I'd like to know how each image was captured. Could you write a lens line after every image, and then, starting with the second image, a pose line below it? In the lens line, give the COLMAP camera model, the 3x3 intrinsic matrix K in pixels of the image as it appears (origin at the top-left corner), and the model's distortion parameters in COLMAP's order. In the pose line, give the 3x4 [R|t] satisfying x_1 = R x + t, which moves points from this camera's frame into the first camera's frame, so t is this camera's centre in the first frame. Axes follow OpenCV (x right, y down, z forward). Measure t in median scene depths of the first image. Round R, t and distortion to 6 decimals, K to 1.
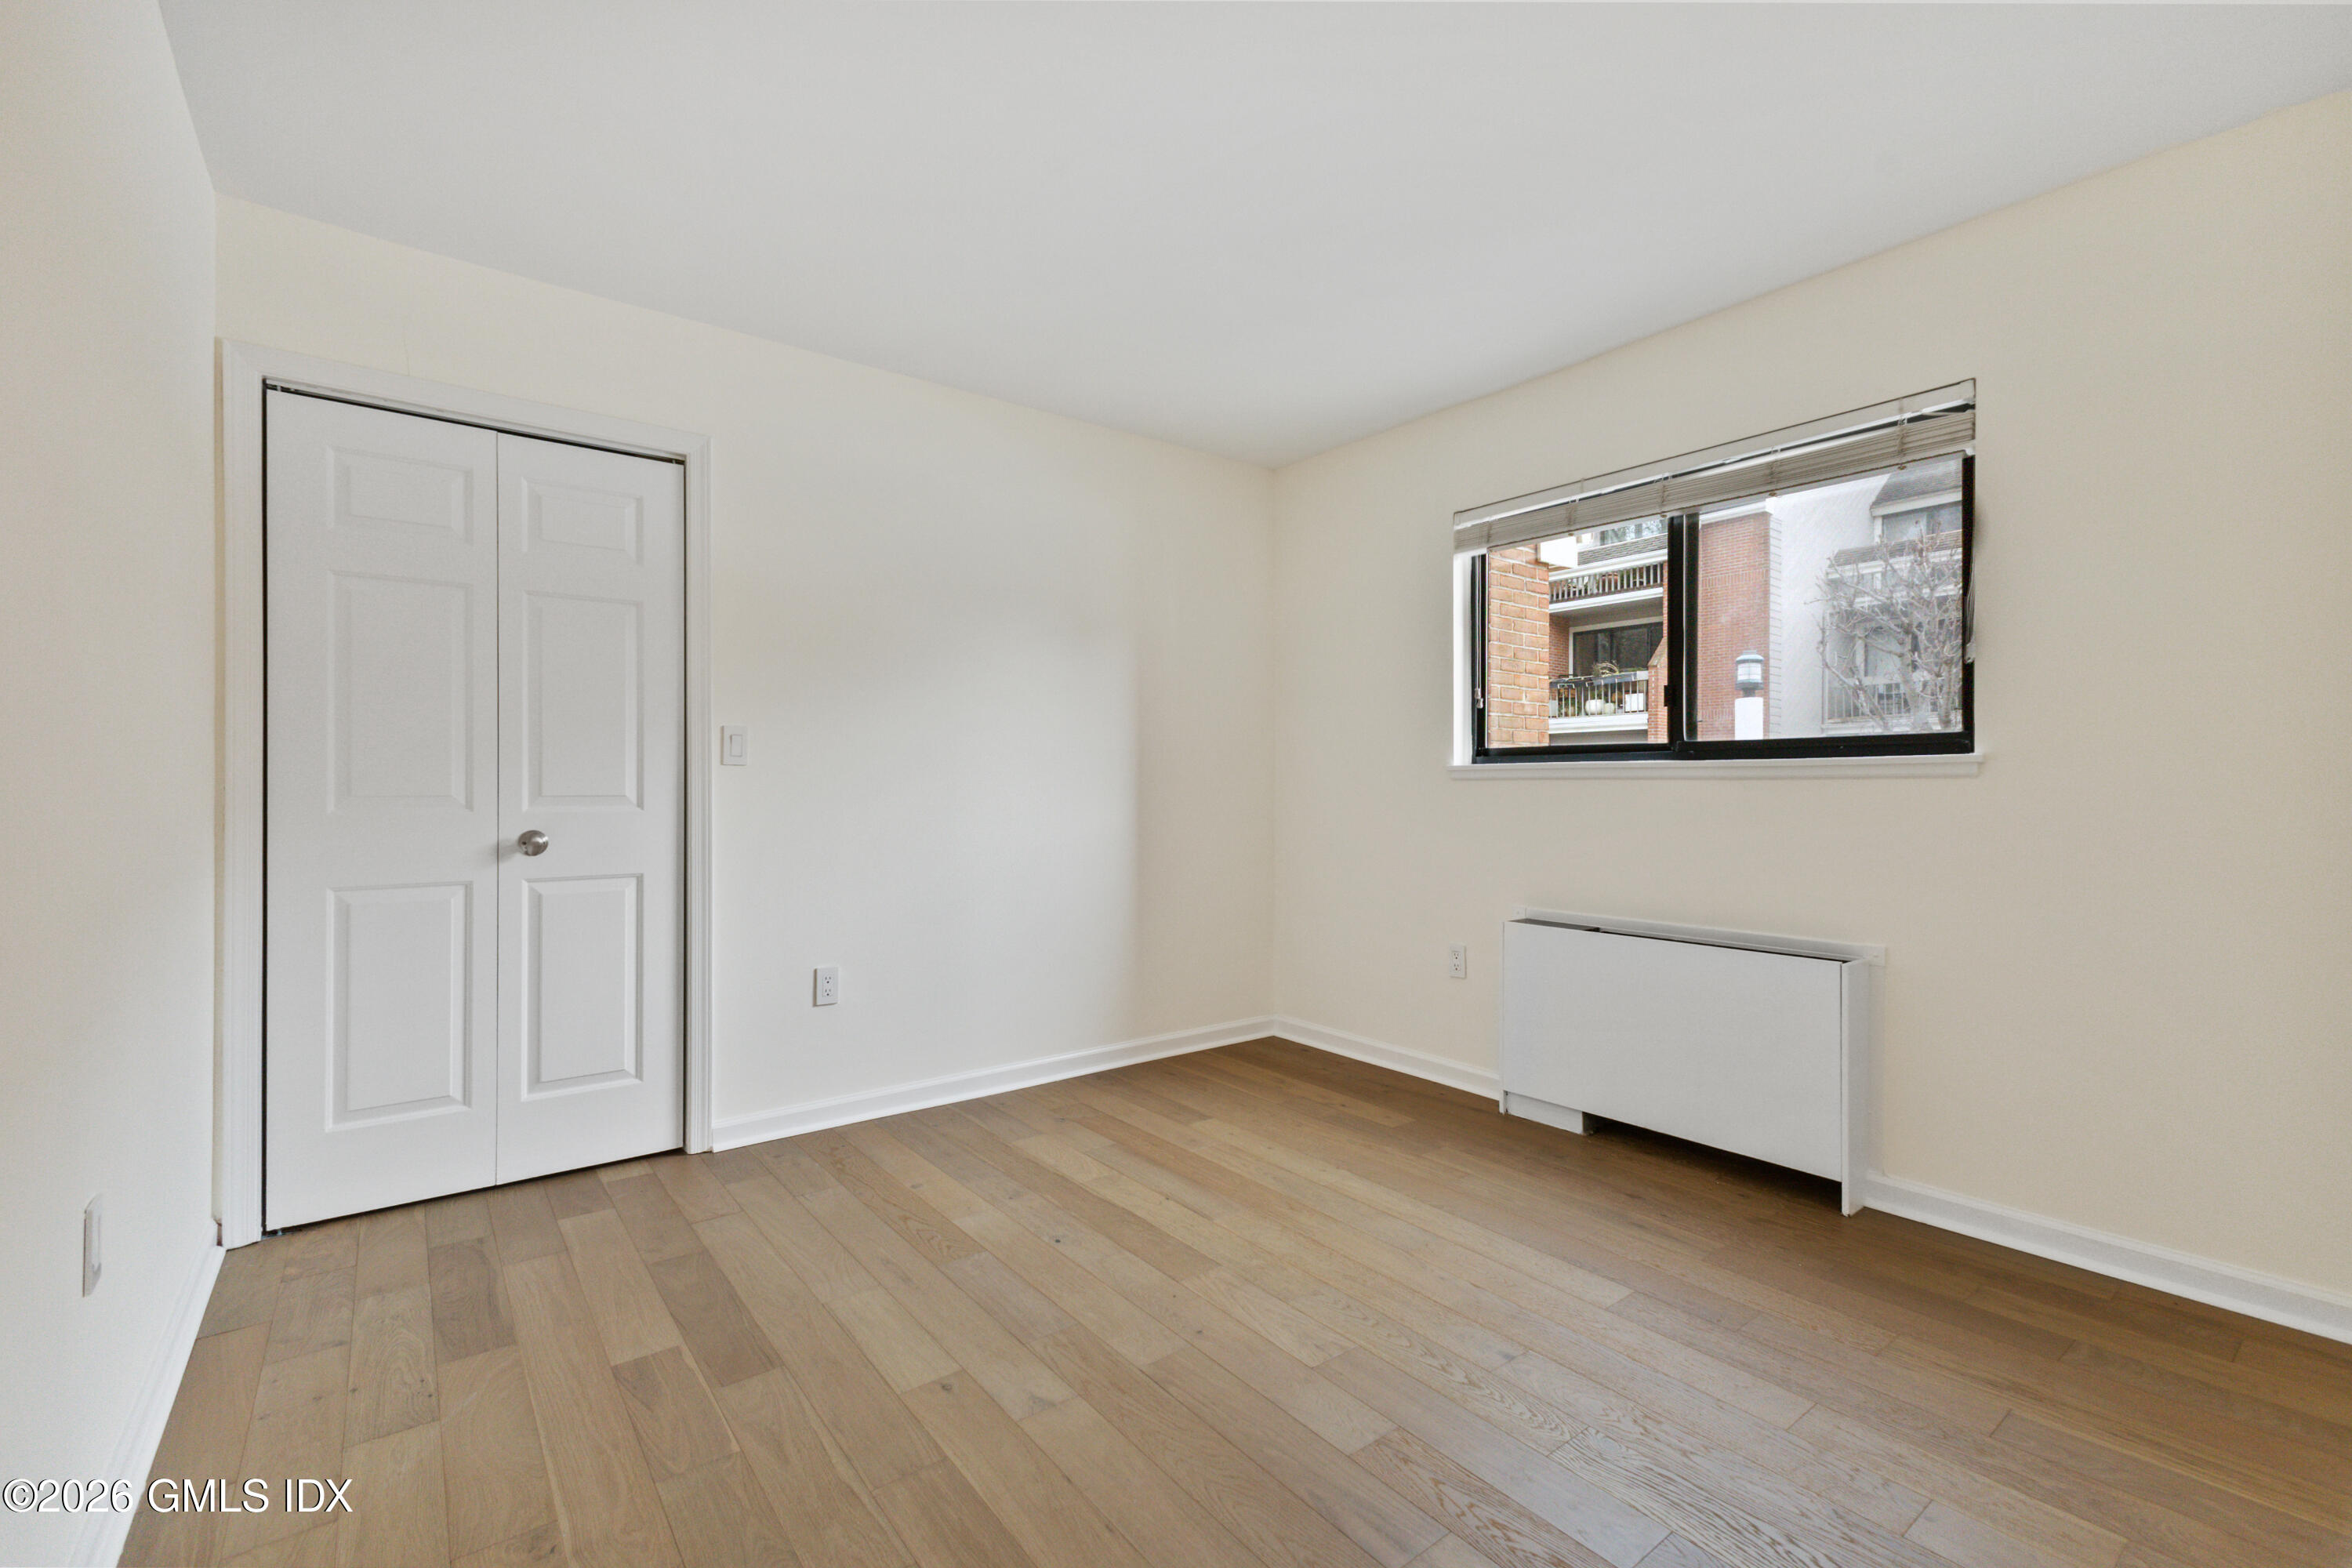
lens RADIAL K [[1004.8, 0, 1178.2], [0, 1004.8, 794.5], [0, 0, 1]] dist [0.022820, -0.006201]
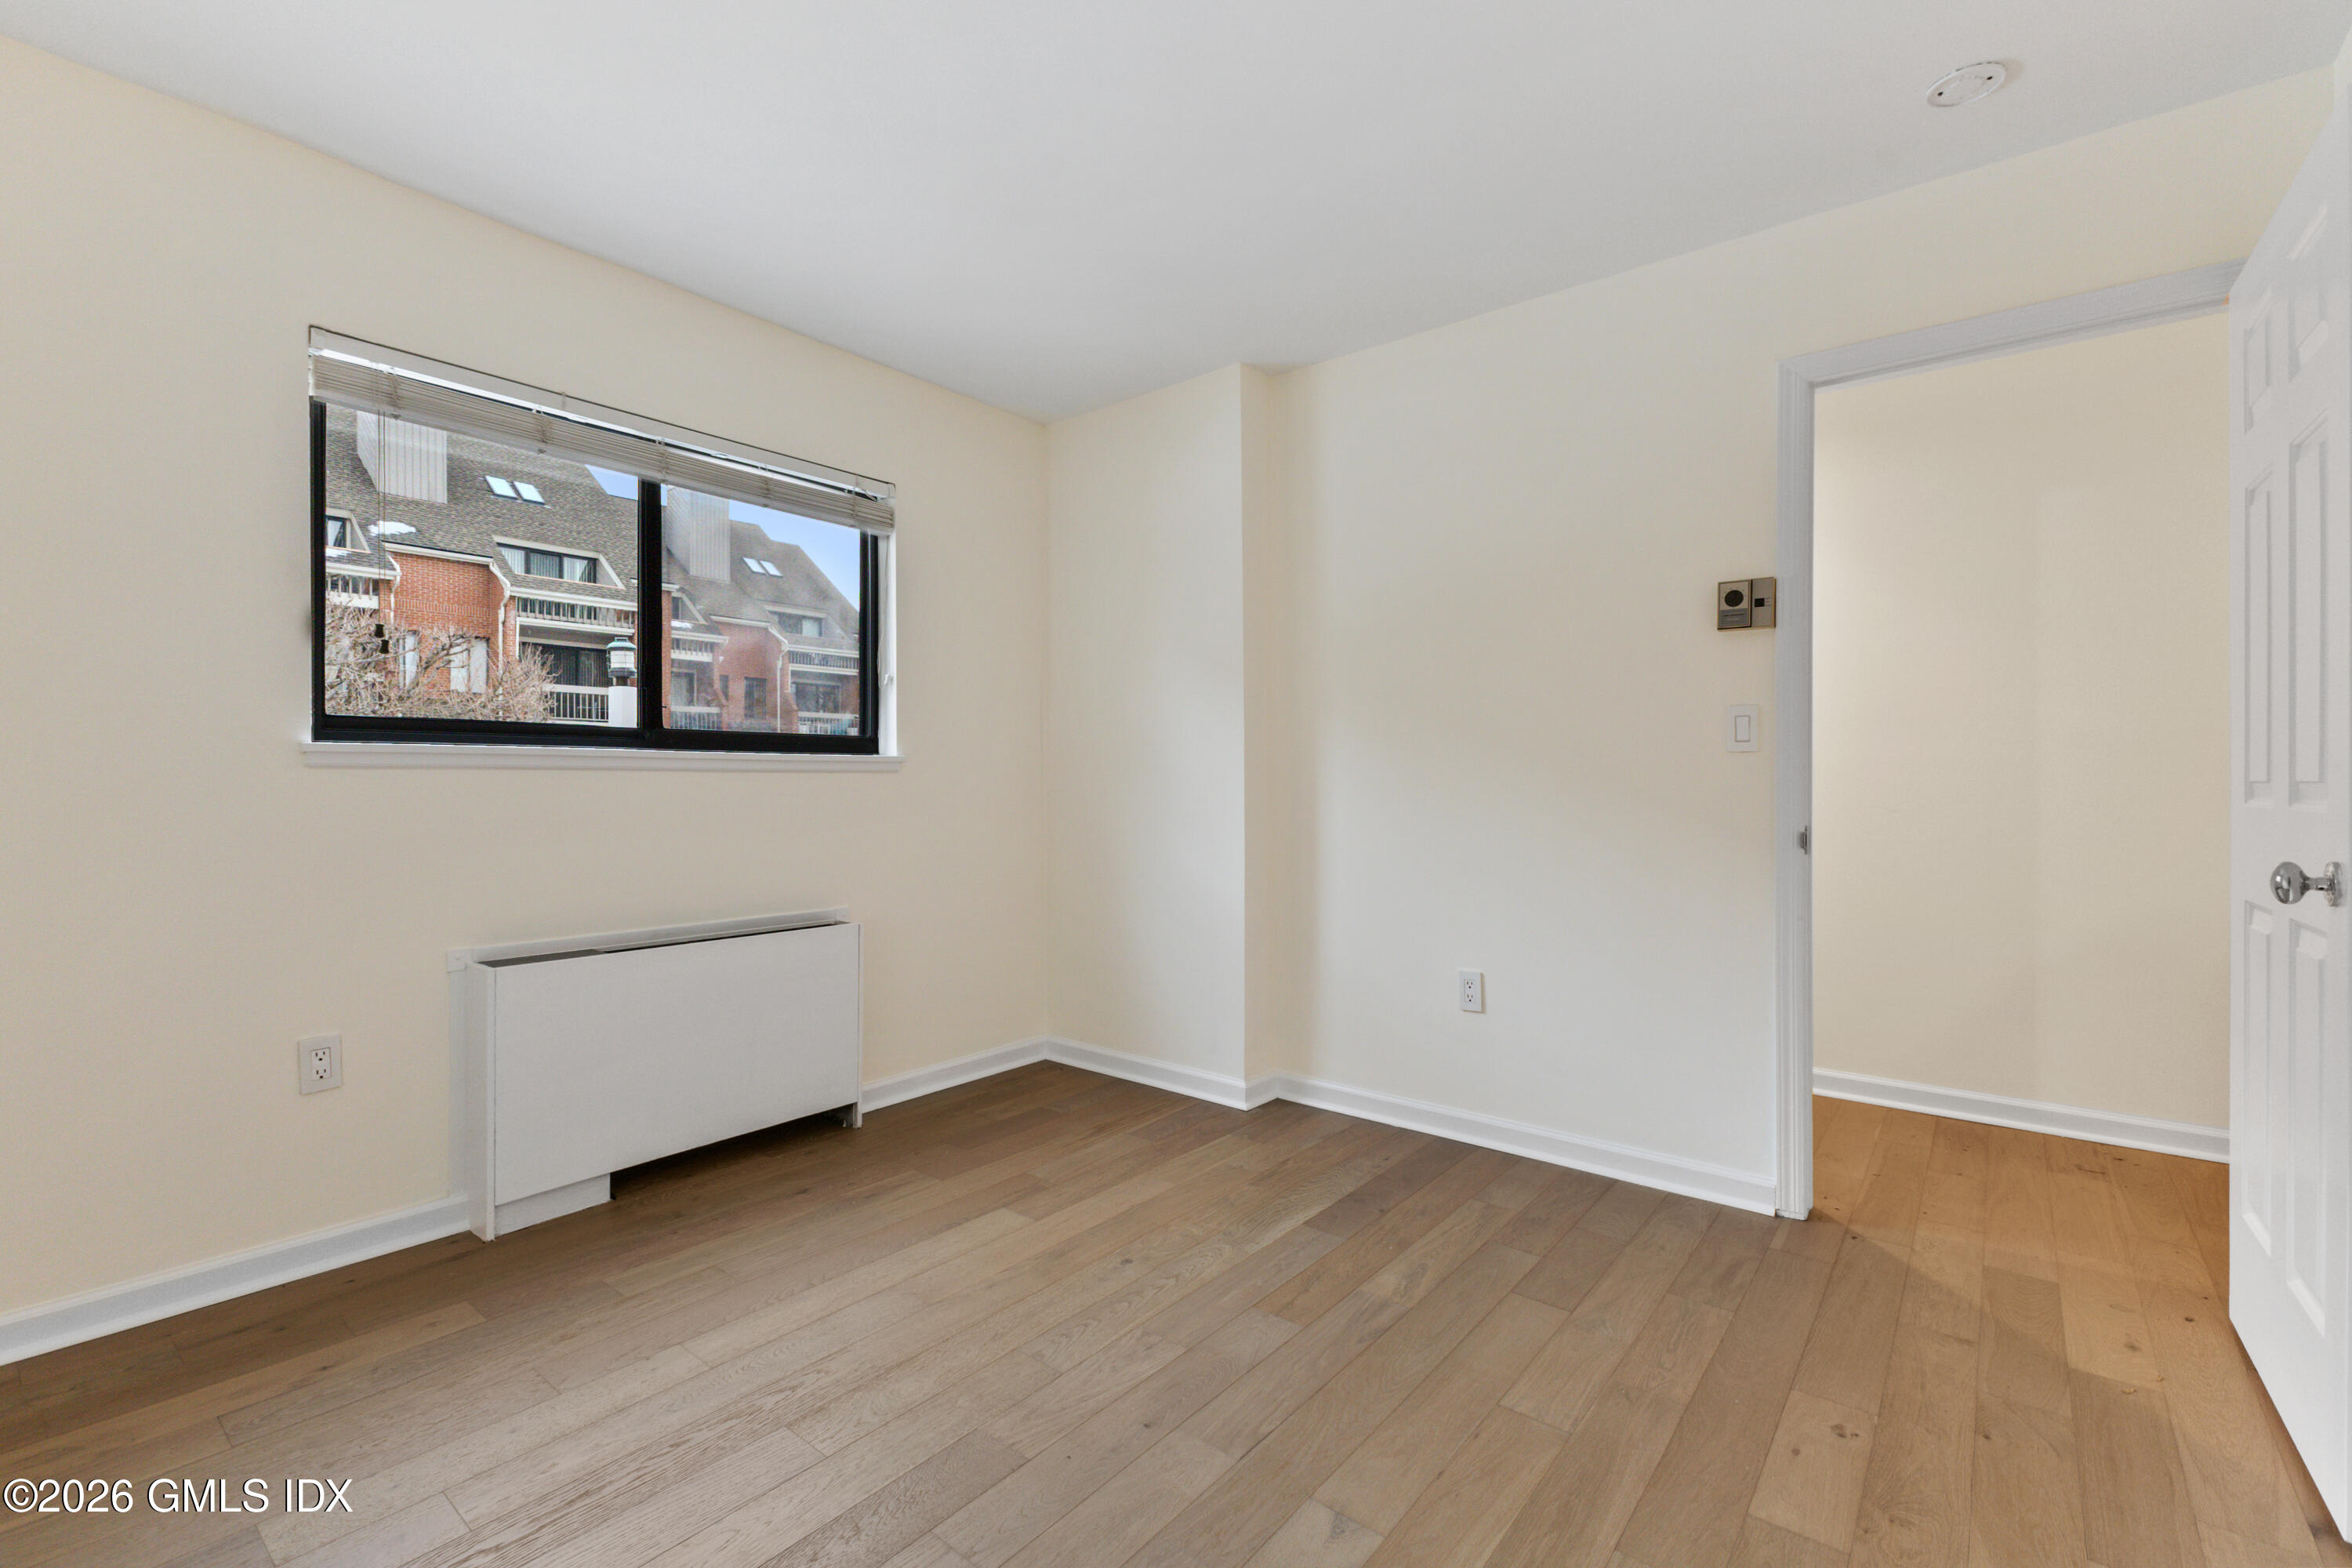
lens RADIAL K [[1004.8, 0, 1178.2], [0, 1004.8, 794.5], [0, 0, 1]] dist [0.022820, -0.006201]
pose [[-0.219552, -0.014121, 0.975499, -0.585379], [0.004981, 0.999866, 0.015595, -0.006255], [-0.975588, 0.008283, -0.219452, 0.842967]]
